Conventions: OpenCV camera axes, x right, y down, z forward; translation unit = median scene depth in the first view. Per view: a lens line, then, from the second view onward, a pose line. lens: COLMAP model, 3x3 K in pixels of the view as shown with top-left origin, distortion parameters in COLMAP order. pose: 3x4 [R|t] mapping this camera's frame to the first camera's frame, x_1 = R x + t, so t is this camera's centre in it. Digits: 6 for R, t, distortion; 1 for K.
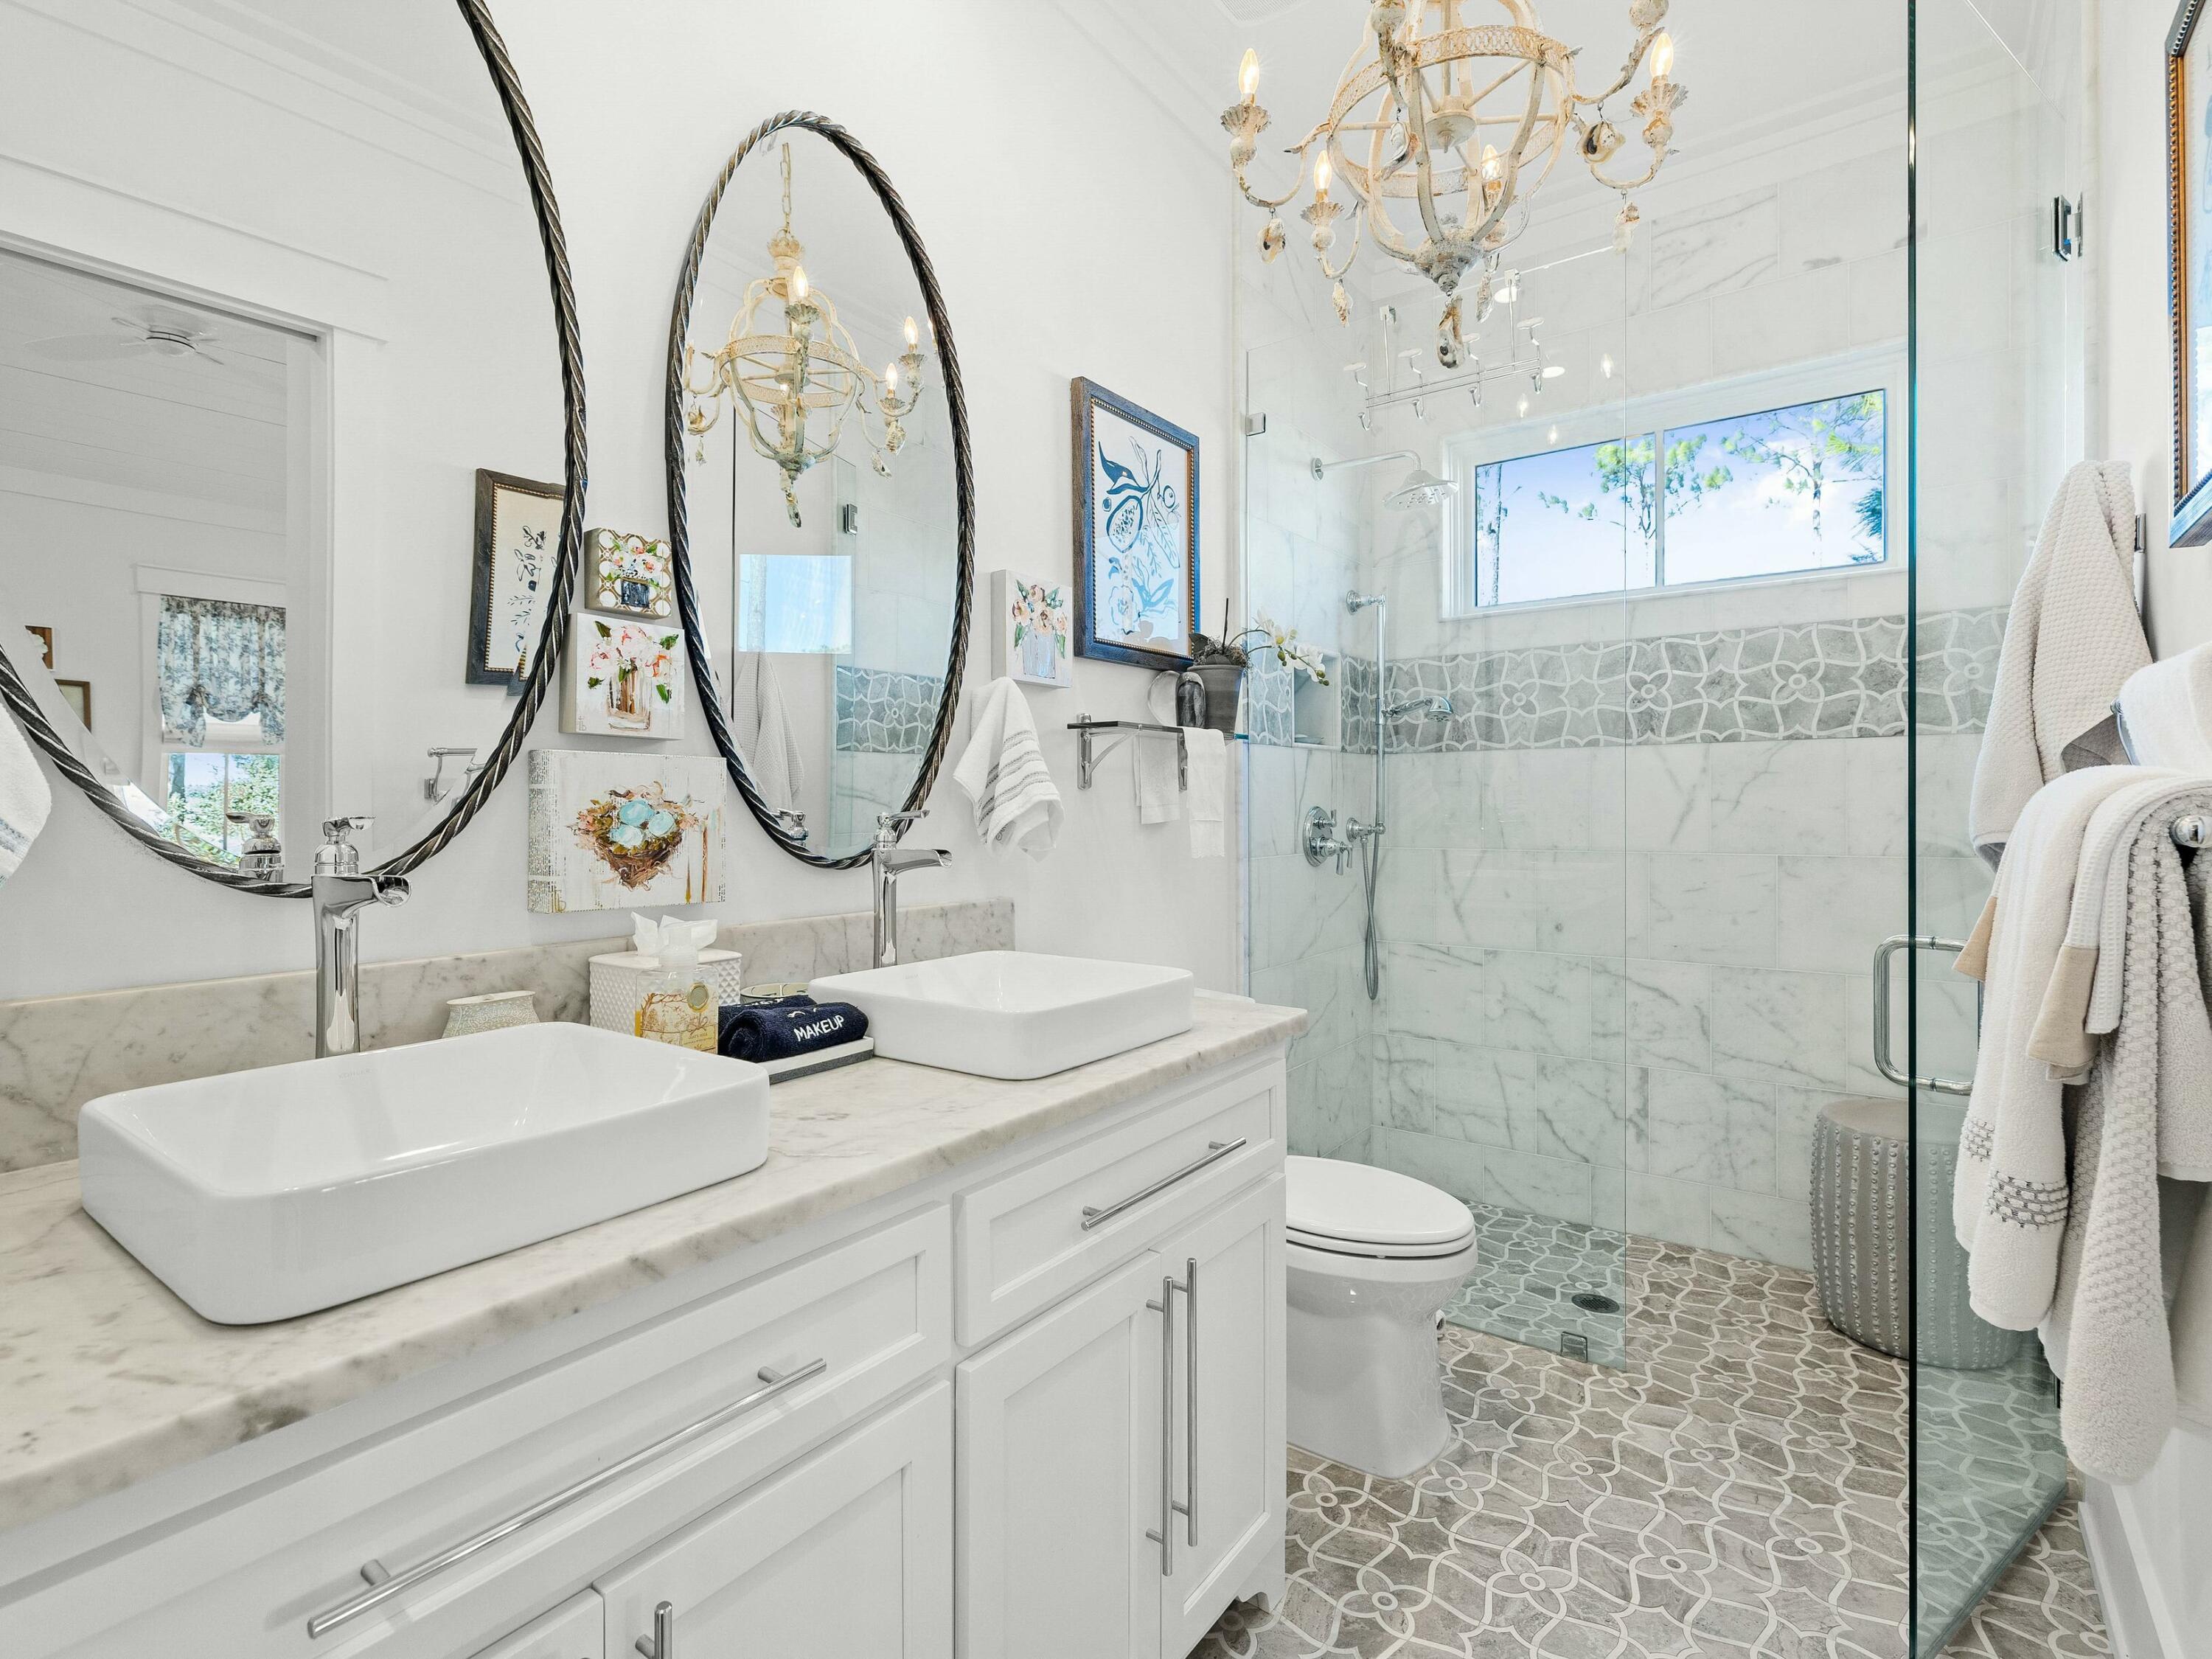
lens RADIAL K [[1065.7, 0, 1094.3], [0, 1065.7, 810.9], [0, 0, 1]] dist [0.000697, 0.000105]
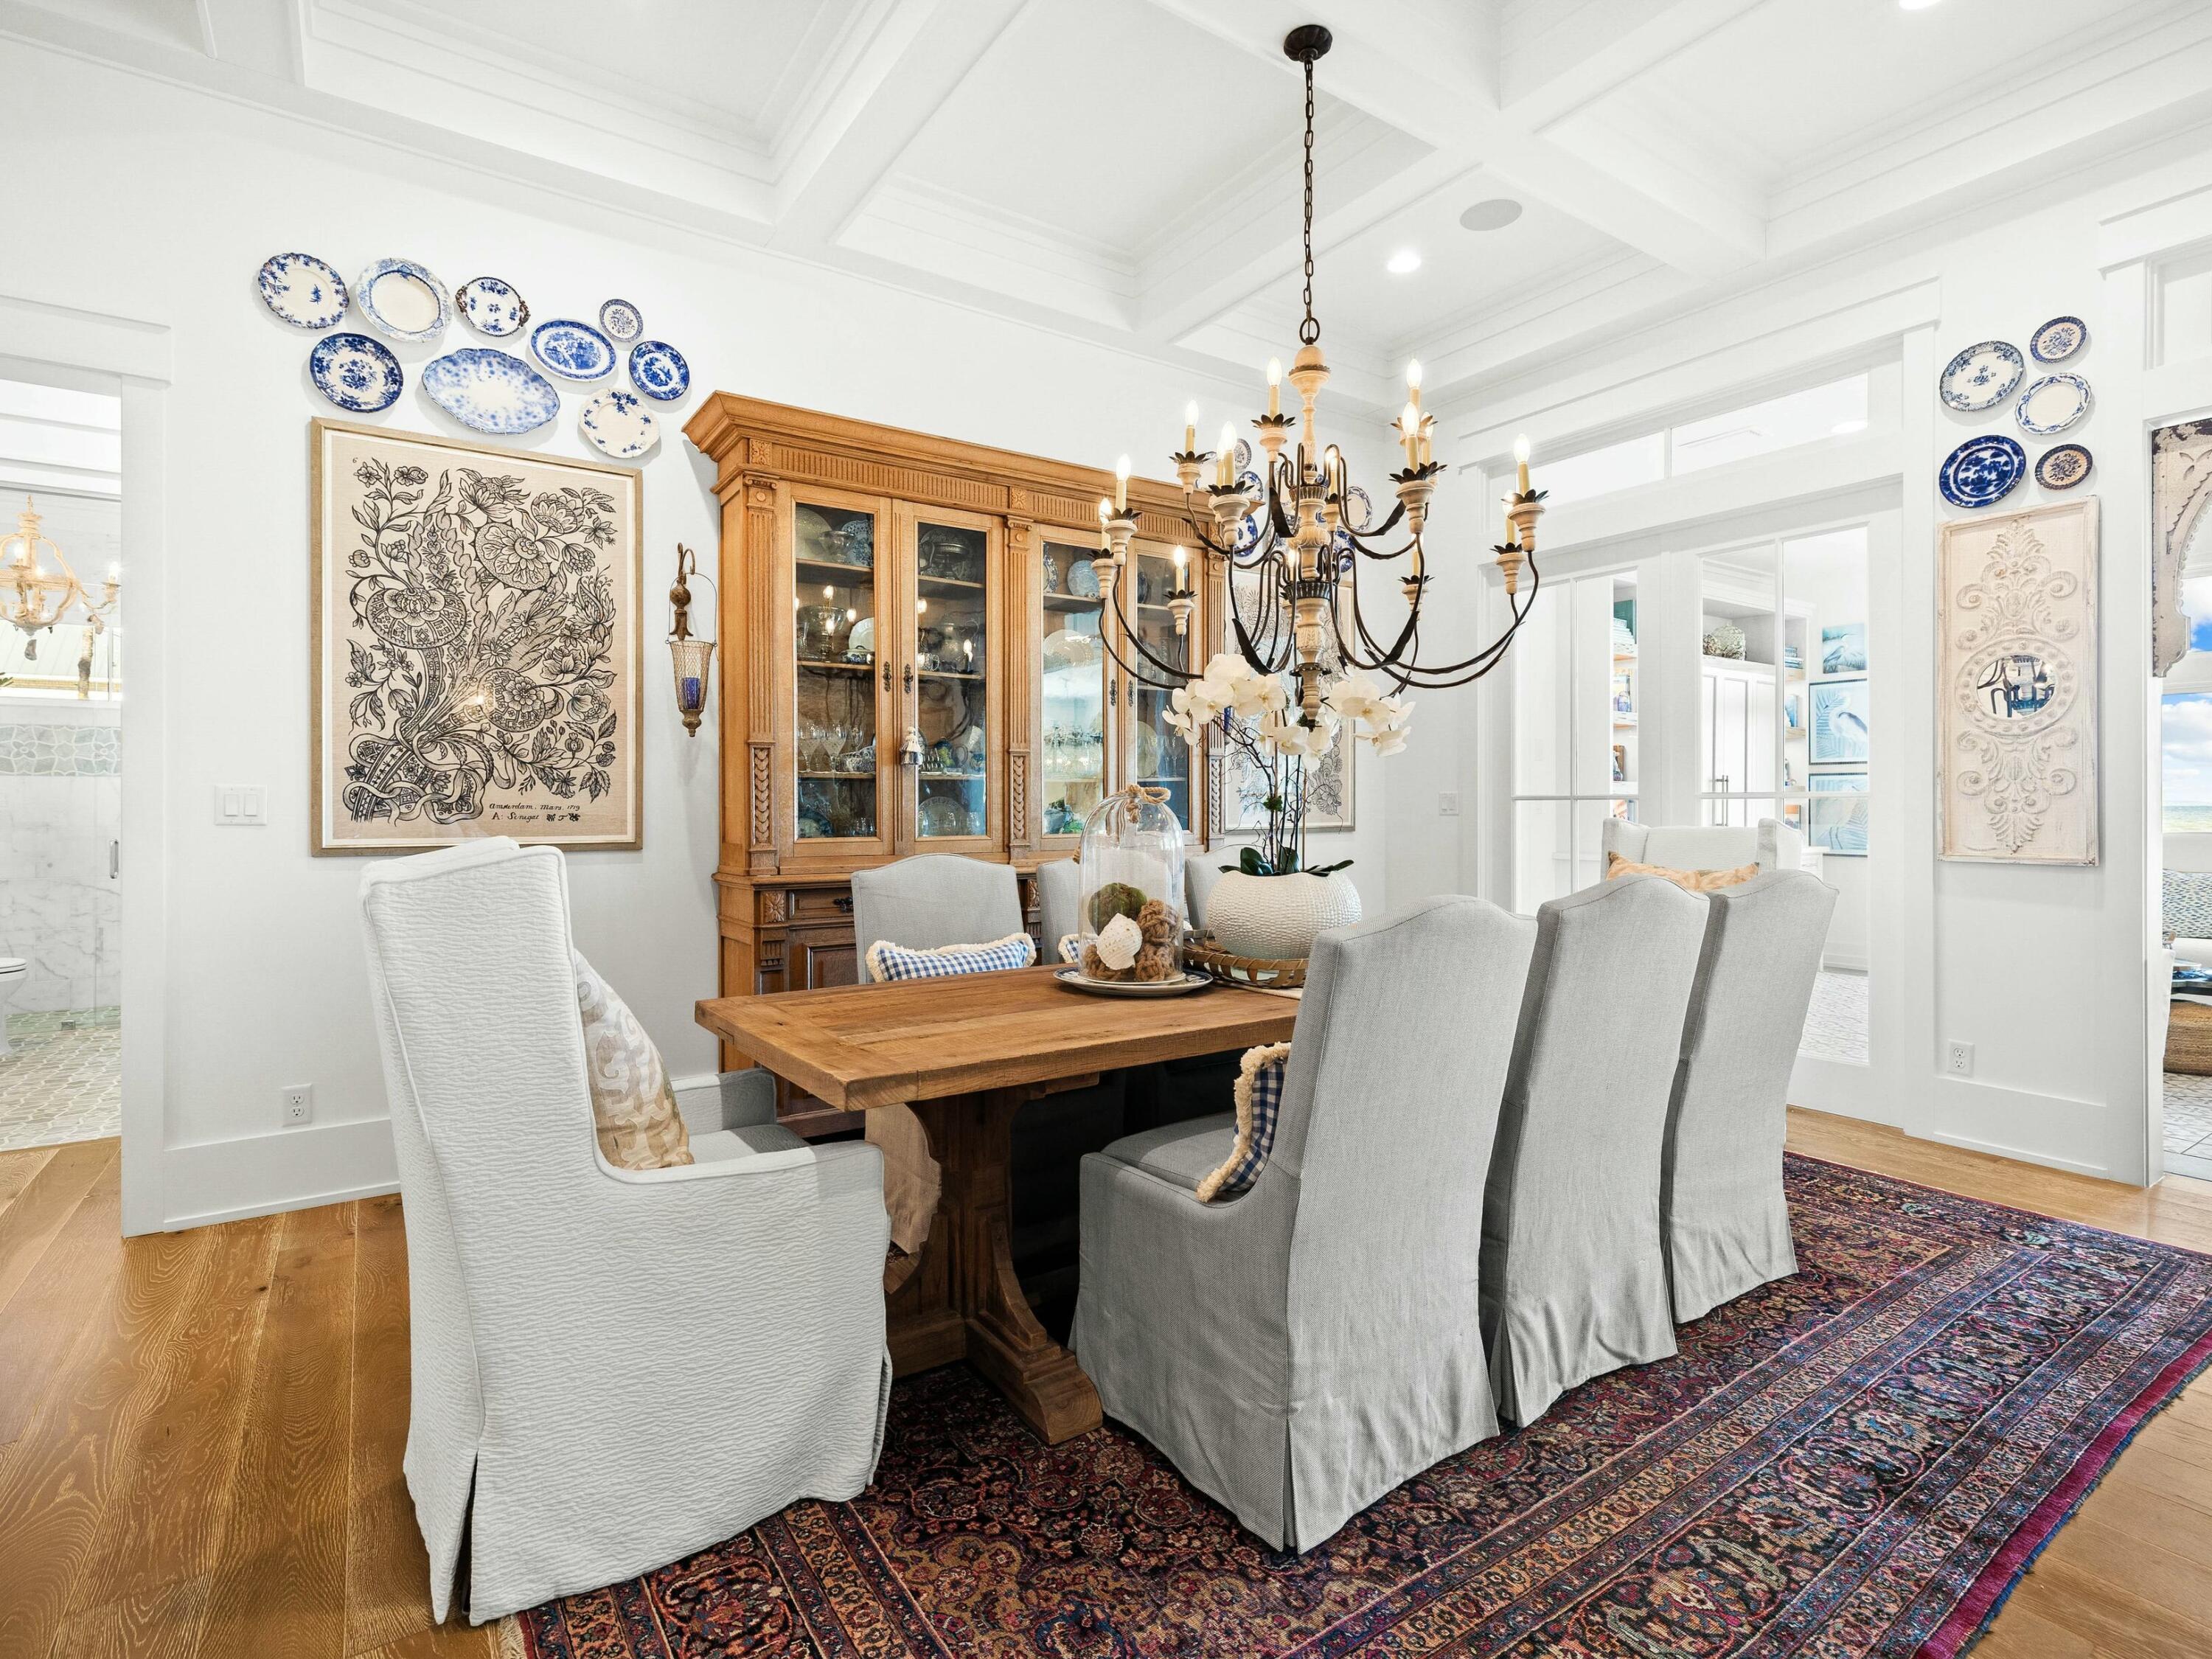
lens RADIAL K [[1065.7, 0, 1094.3], [0, 1065.7, 810.9], [0, 0, 1]] dist [0.000697, 0.000105]
pose [[0.325201, 0.000418, 0.945645, -0.844511], [0.003587, 0.999992, -0.001676, 0.018653], [-0.945638, 0.003937, 0.325197, -1.551340]]
